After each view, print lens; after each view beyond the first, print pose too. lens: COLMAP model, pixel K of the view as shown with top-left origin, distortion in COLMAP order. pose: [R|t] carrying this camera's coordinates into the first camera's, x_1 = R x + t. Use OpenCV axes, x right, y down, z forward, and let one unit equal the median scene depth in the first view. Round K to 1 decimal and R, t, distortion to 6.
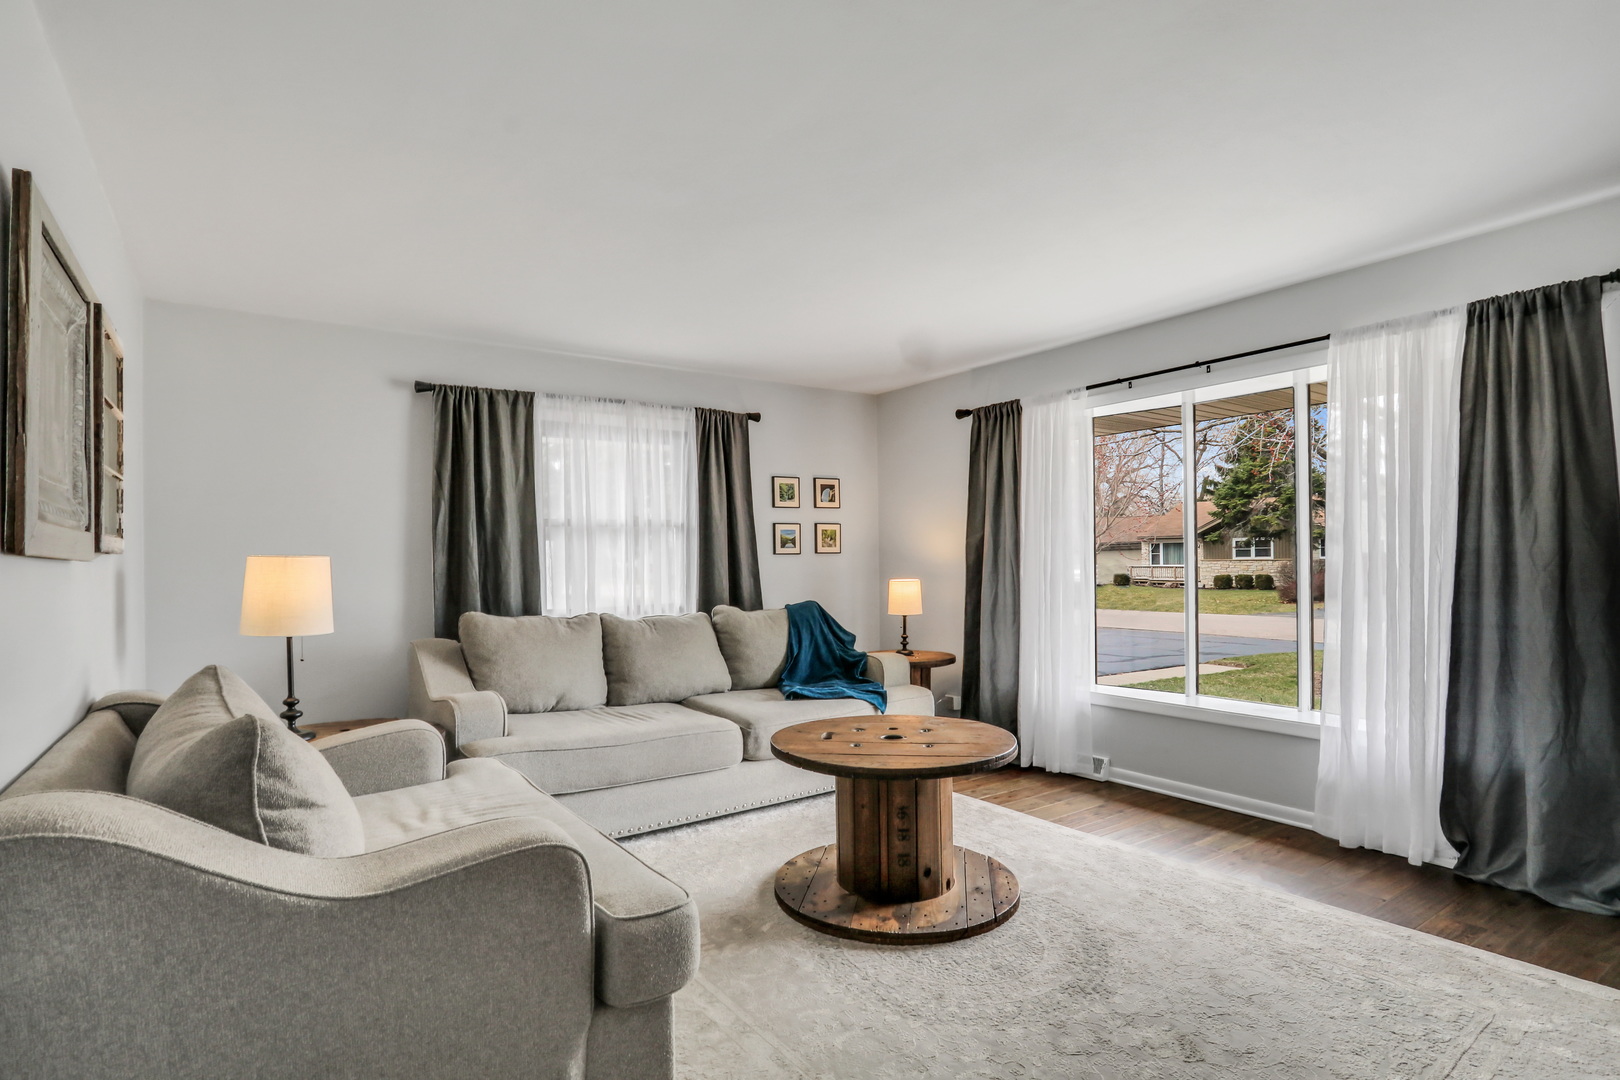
lens RADIAL K [[822.1, 0, 791.7], [0, 822.1, 568.3], [0, 0, 1]] dist [-0.018445, 0.001831]
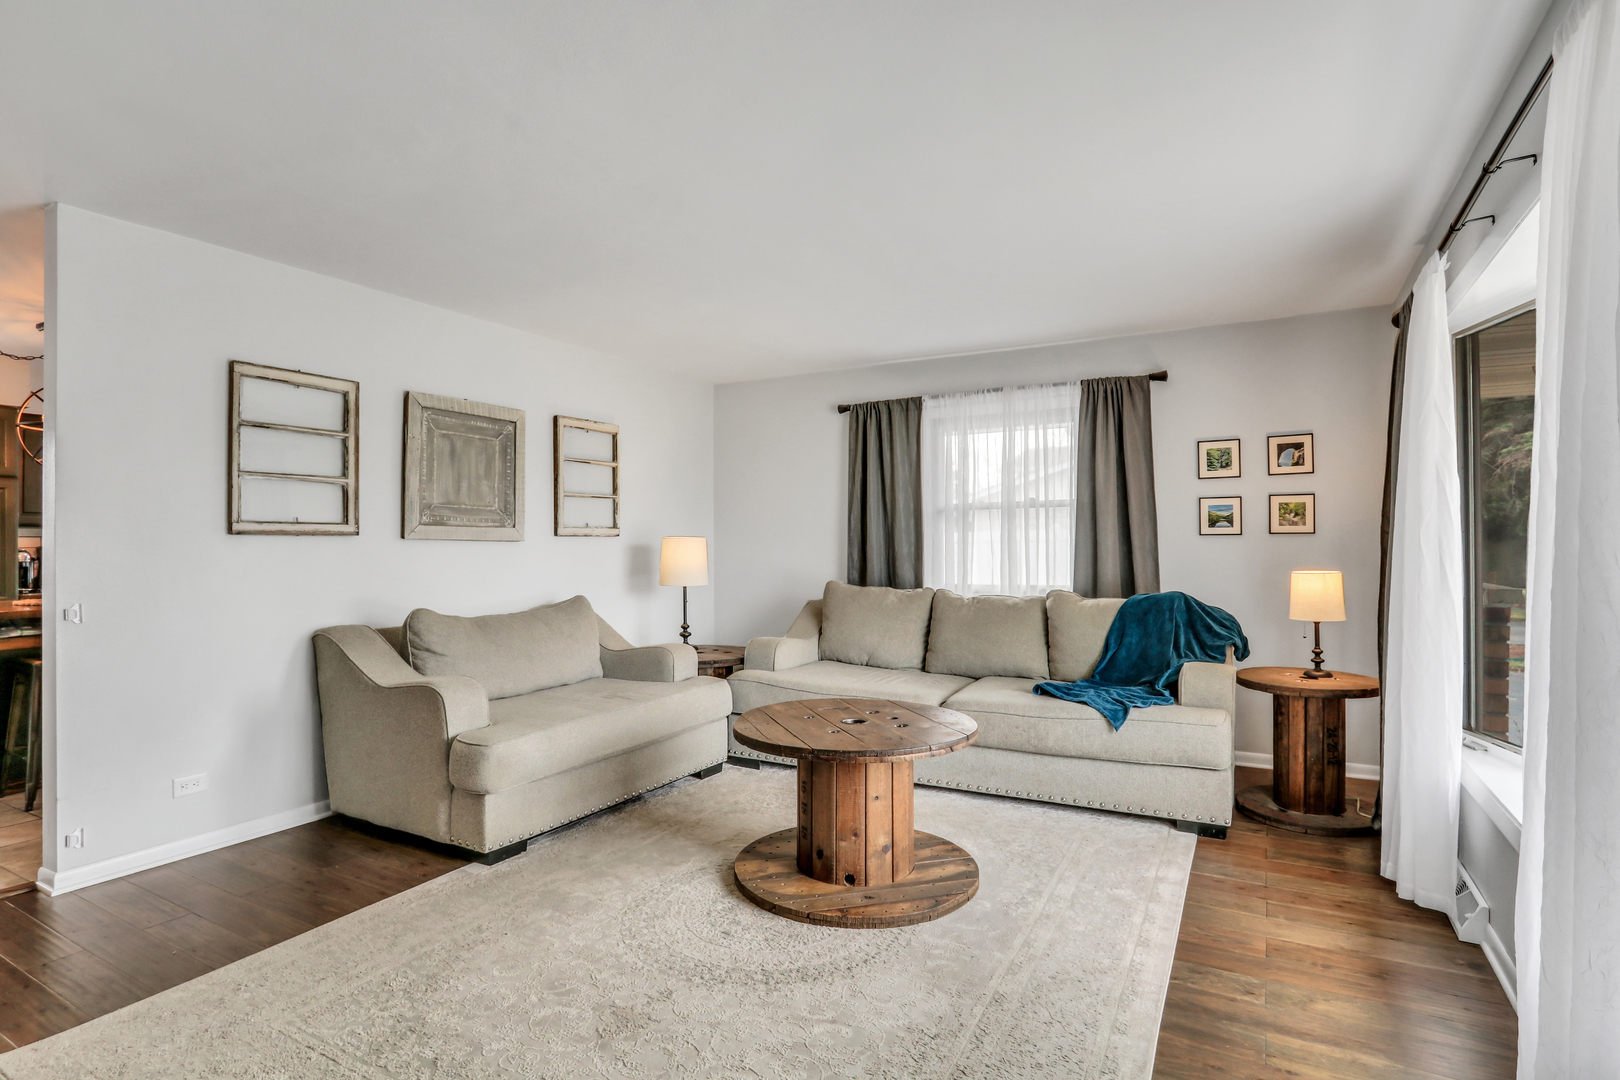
lens RADIAL K [[822.1, 0, 801.9], [0, 822.1, 541.5], [0, 0, 1]] dist [-0.018445, 0.001831]
pose [[0.443786, 0.008050, -0.896097, 0.596560], [-0.013749, 0.999903, 0.002174, -0.007685], [0.896027, 0.011356, 0.443854, 0.301229]]
